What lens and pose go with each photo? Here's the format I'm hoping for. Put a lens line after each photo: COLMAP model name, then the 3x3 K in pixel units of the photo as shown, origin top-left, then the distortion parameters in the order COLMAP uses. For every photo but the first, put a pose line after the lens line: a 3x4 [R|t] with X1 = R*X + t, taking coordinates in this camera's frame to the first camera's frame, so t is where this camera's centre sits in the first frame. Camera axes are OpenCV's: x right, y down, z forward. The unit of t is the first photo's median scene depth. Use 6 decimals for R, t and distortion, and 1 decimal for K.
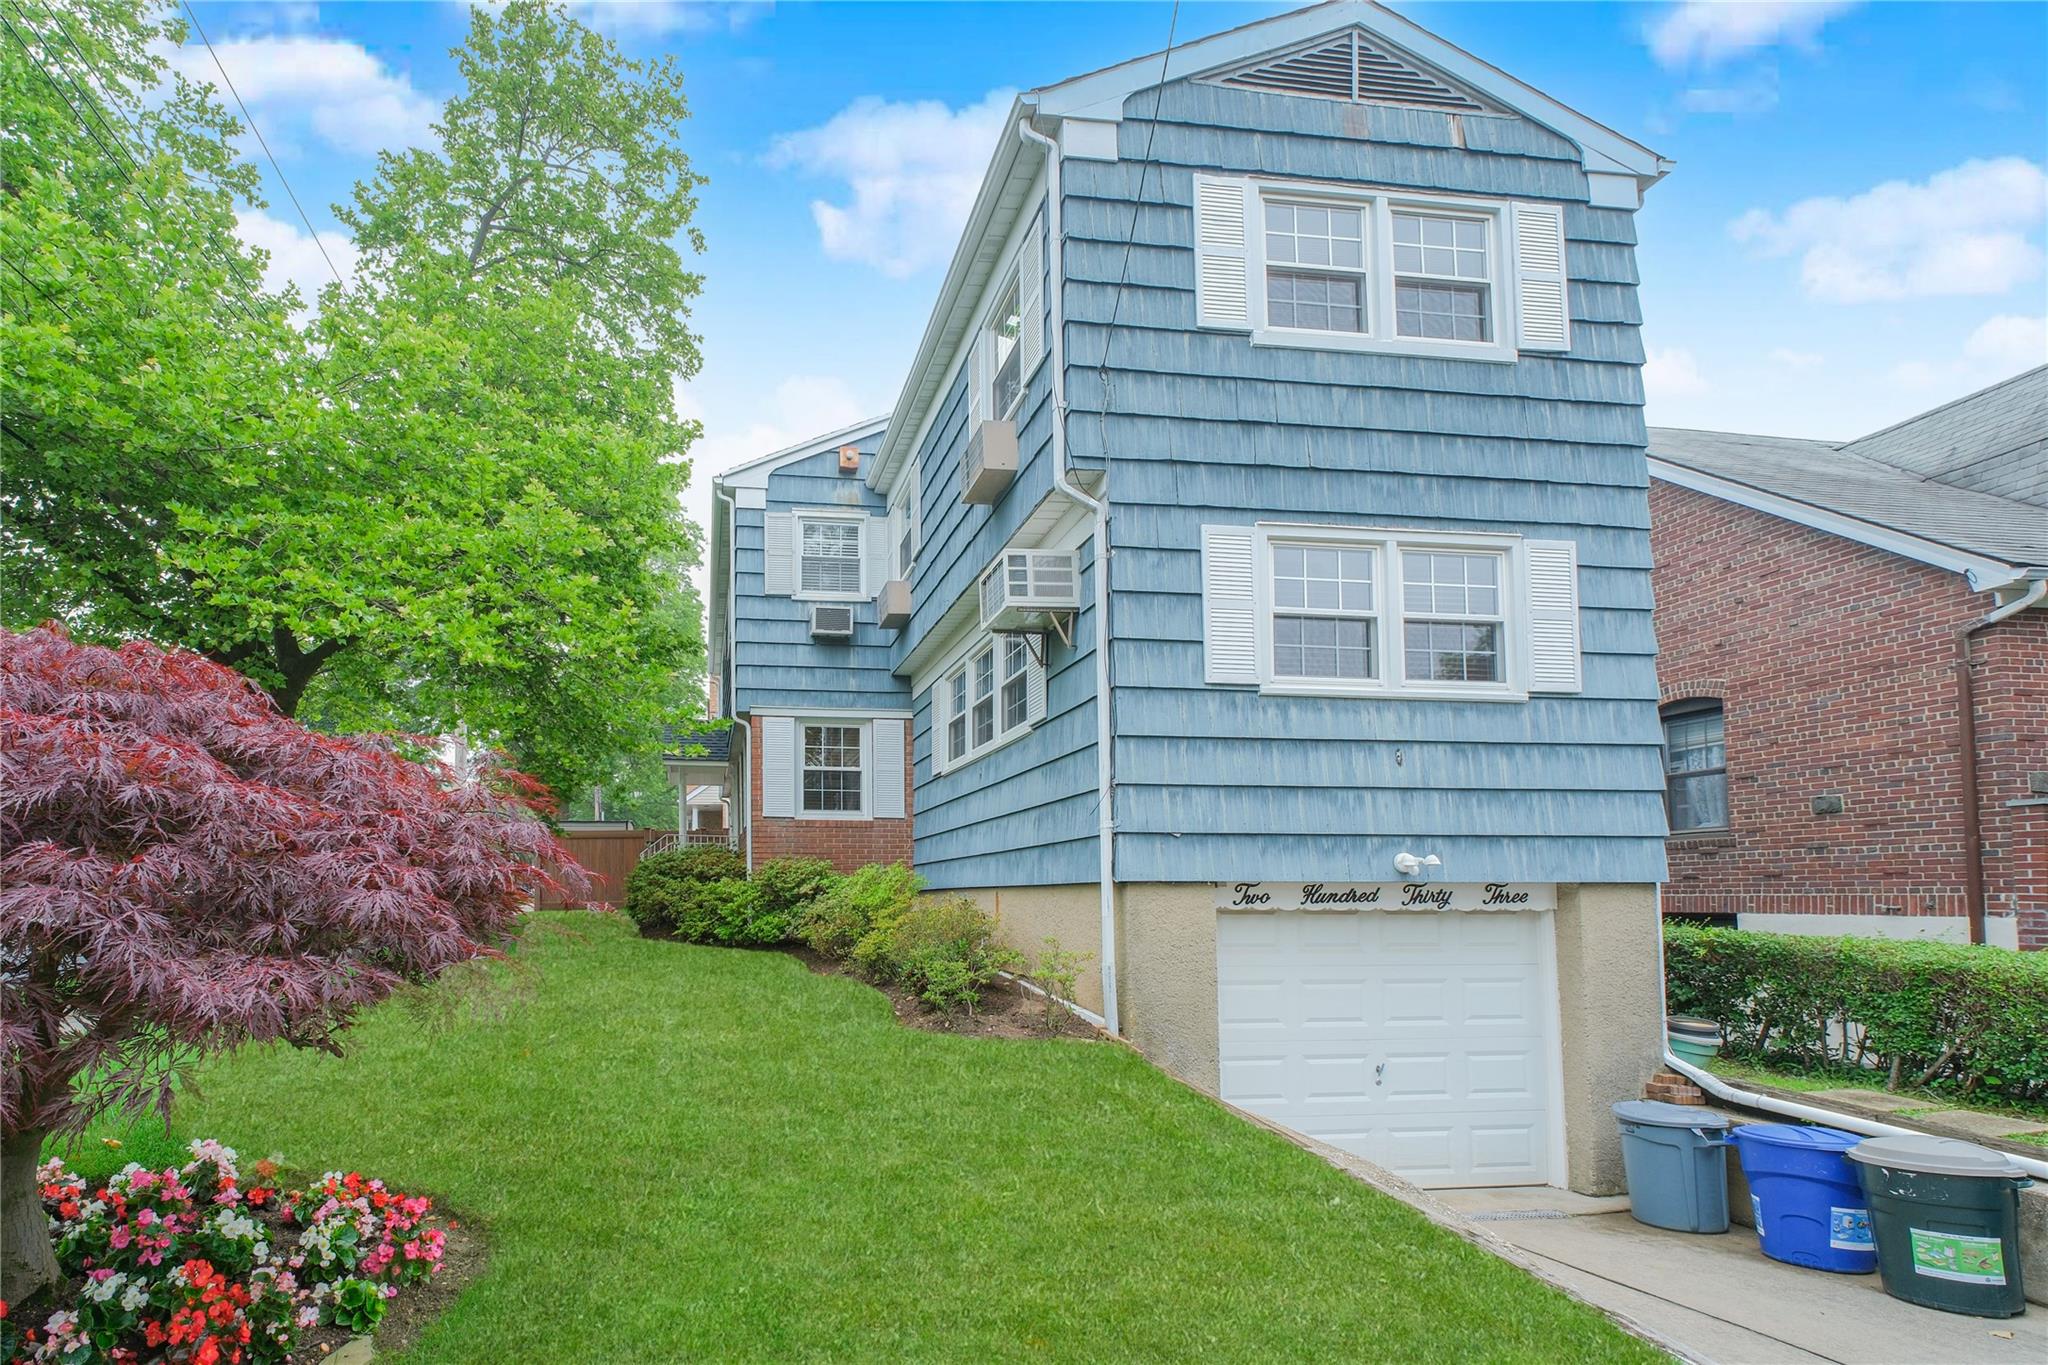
lens RADIAL K [[914.7, 0, 1023.5], [0, 914.7, 857.0], [0, 0, 1]] dist [-0.000207, 0.000480]
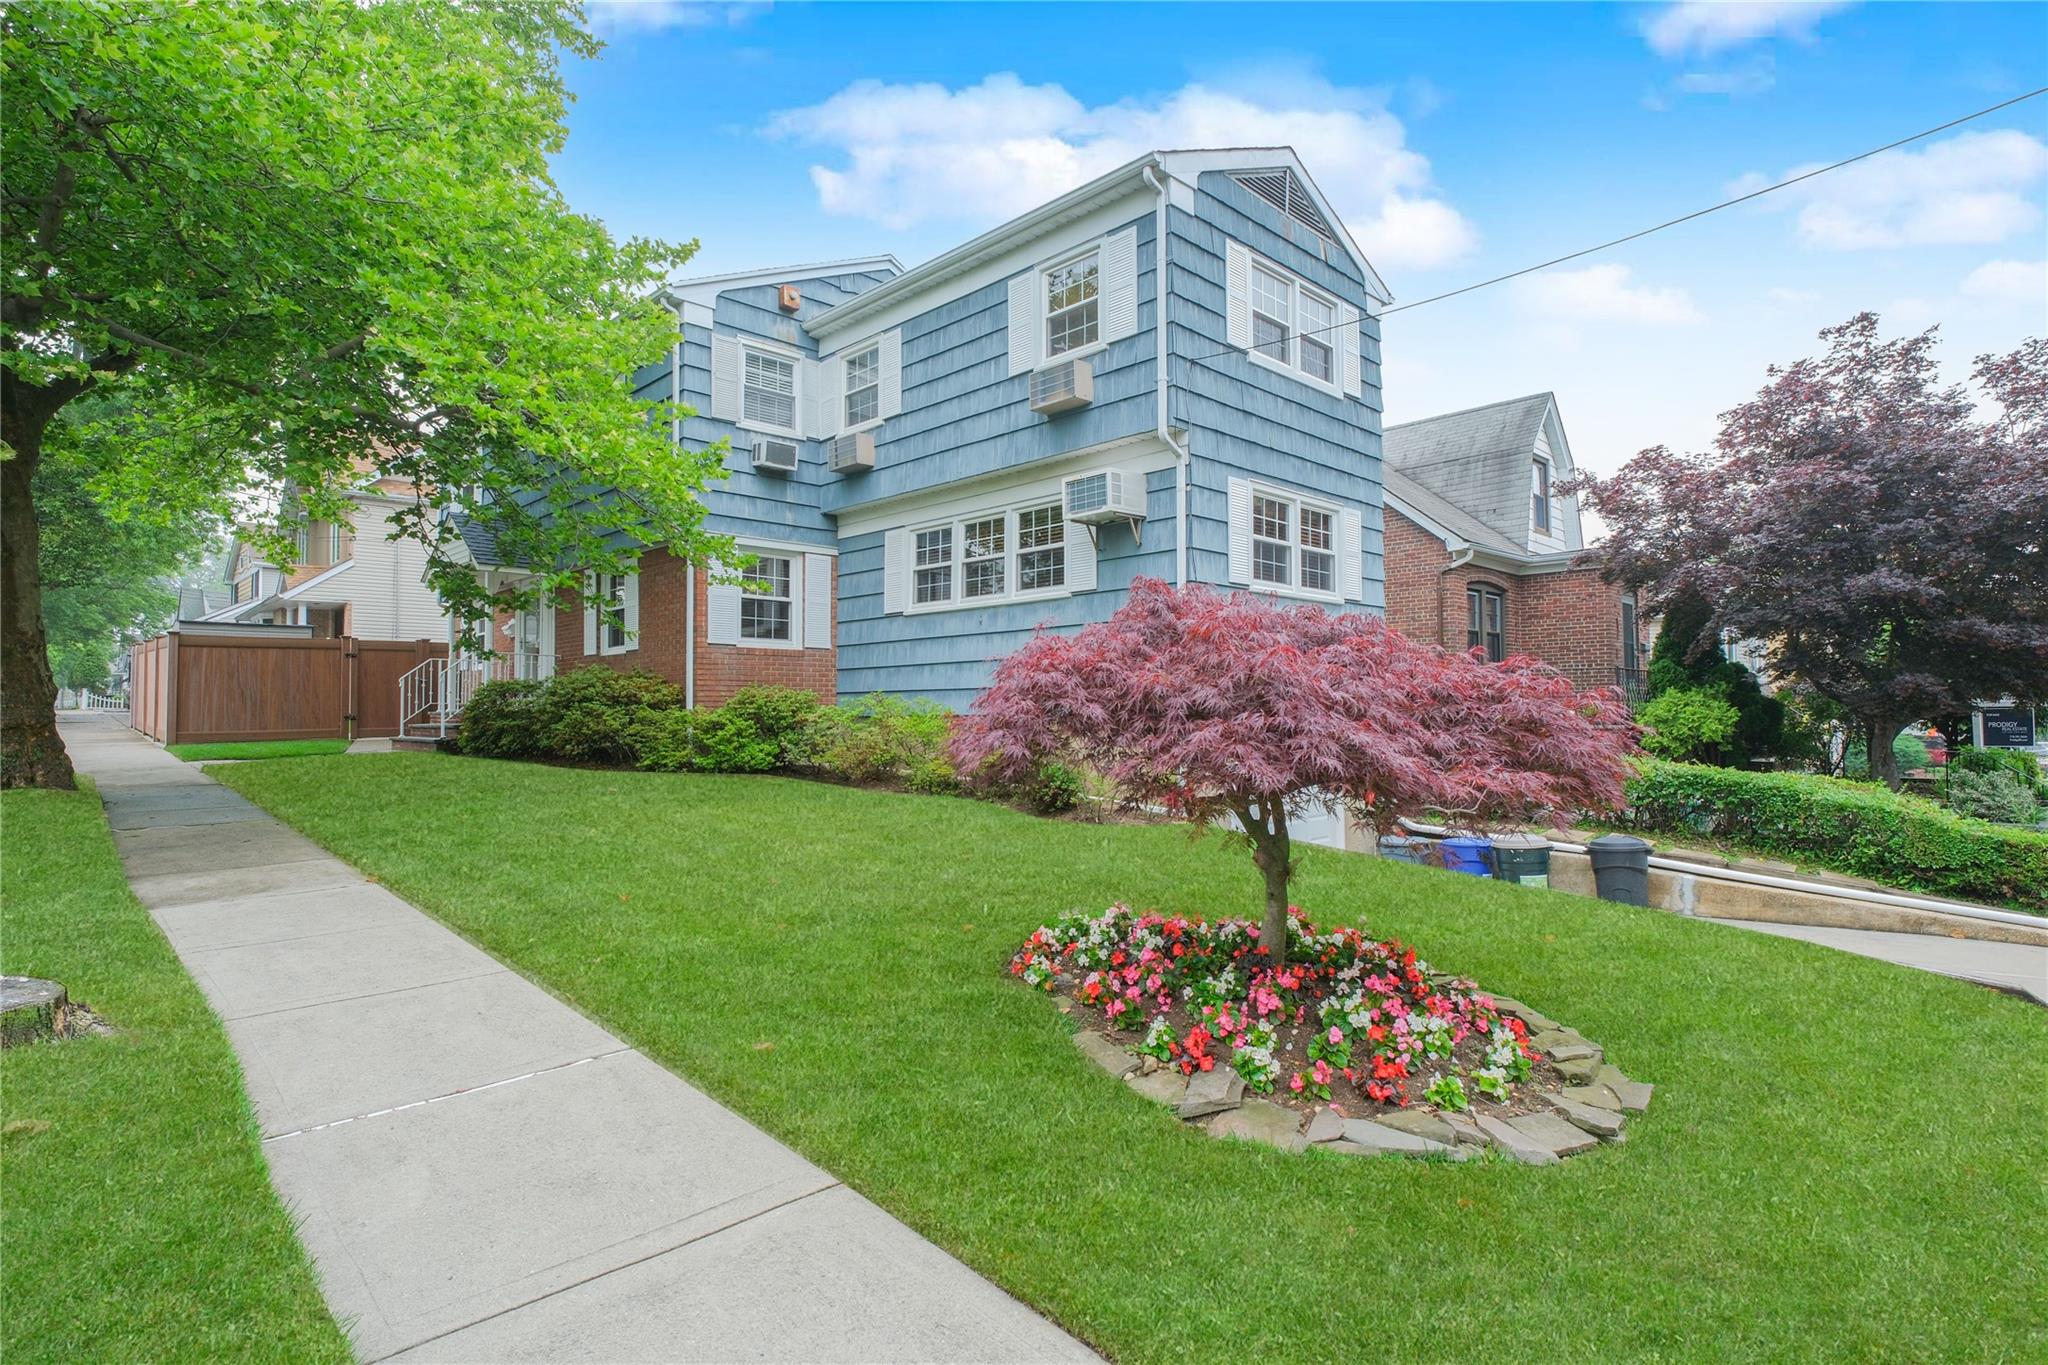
lens RADIAL K [[1028.9, 0, 1024.0], [0, 1028.9, 682.5], [0, 0, 1]] dist [0.002697, 0.000098]
pose [[0.786089, 0.011473, 0.618006, -0.707936], [-0.022669, 0.999690, 0.010276, -0.021204], [-0.617697, -0.022087, 0.786106, -0.084178]]
